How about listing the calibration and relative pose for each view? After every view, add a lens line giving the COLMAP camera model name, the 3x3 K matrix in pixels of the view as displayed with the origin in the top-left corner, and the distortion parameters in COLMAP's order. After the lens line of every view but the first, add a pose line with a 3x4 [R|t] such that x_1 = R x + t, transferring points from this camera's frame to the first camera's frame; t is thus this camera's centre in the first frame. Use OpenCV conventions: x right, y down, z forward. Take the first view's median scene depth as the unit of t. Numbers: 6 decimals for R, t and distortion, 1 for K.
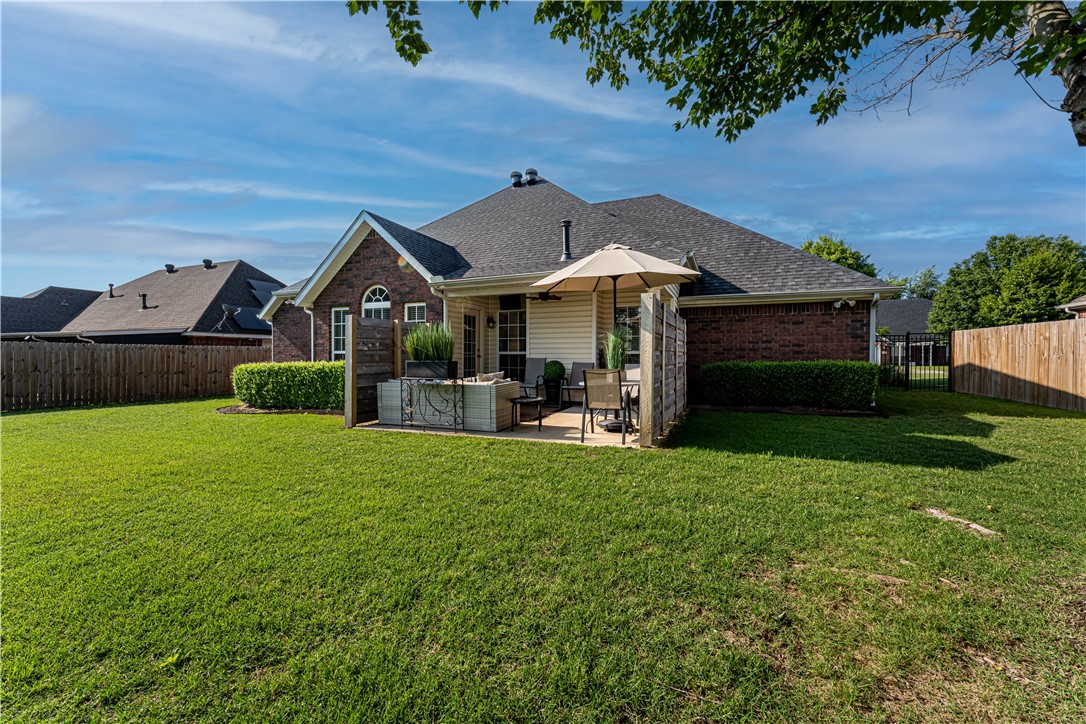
lens RADIAL K [[436.9, 0, 543.0], [0, 436.9, 362.0], [0, 0, 1]] dist [0.002569, 0.000029]
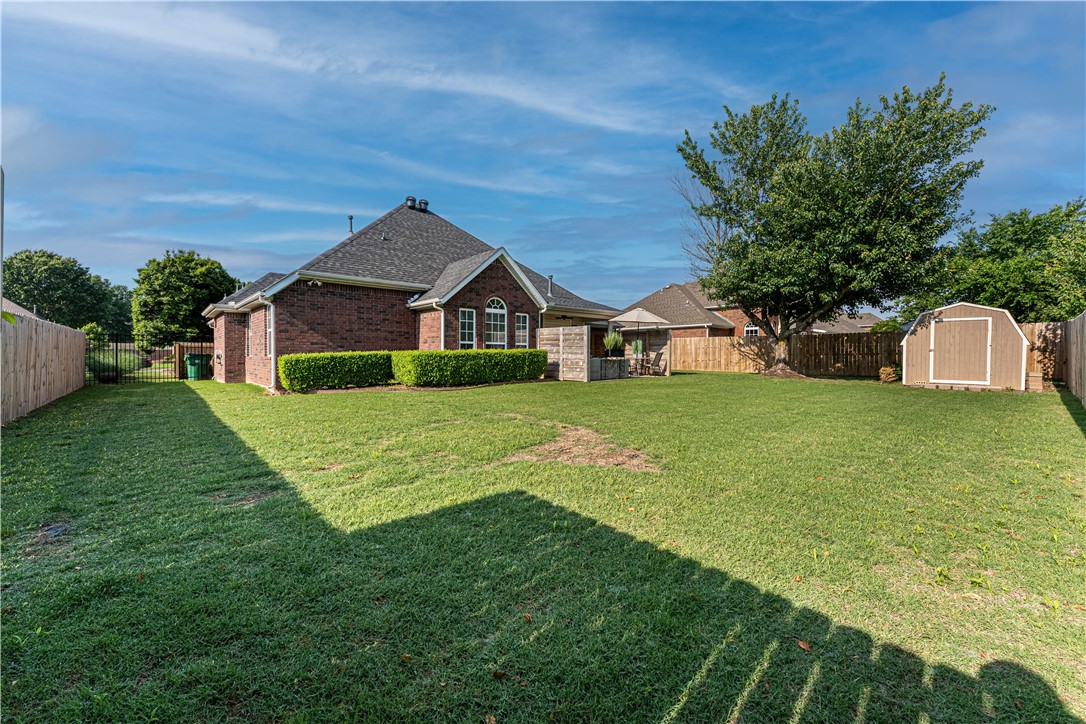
lens RADIAL K [[436.9, 0, 543.0], [0, 436.9, 362.0], [0, 0, 1]] dist [0.002569, 0.000029]
pose [[0.417987, -0.011269, 0.908383, -1.526159], [0.005380, 0.999936, 0.009929, 0.024332], [-0.908437, 0.000737, 0.418021, 0.232777]]
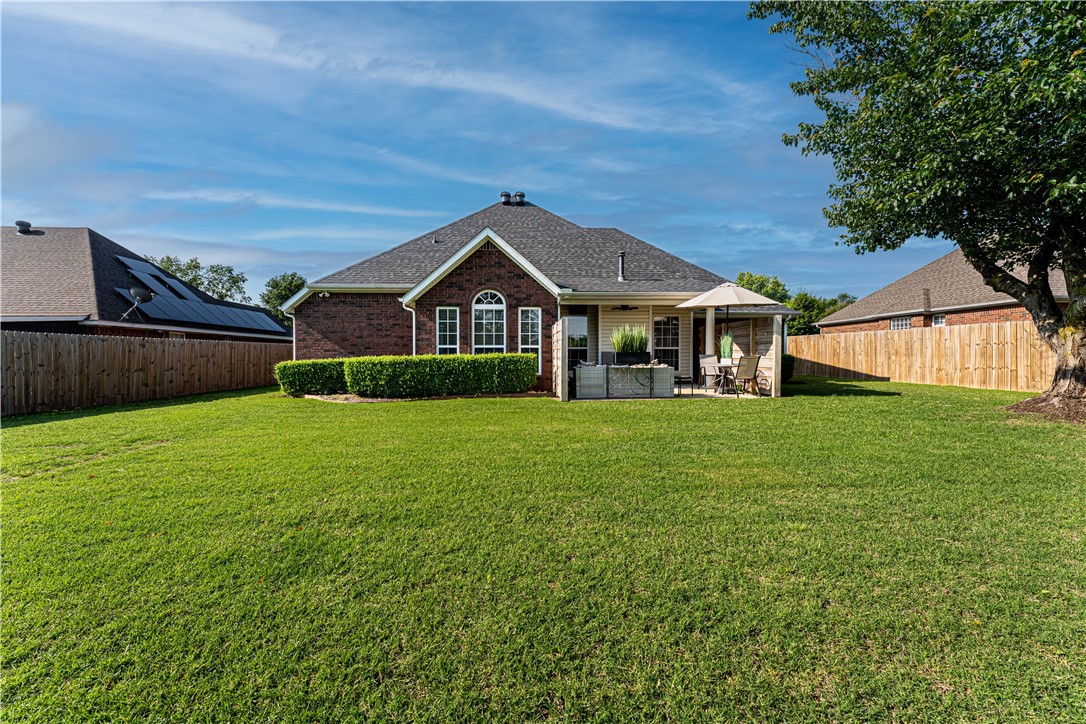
lens RADIAL K [[436.9, 0, 543.0], [0, 436.9, 362.0], [0, 0, 1]] dist [0.002569, 0.000029]
pose [[0.900749, -0.007261, 0.434280, -0.712427], [0.006060, 0.999973, 0.004150, 0.014439], [-0.434299, -0.001106, 0.900768, -0.123058]]
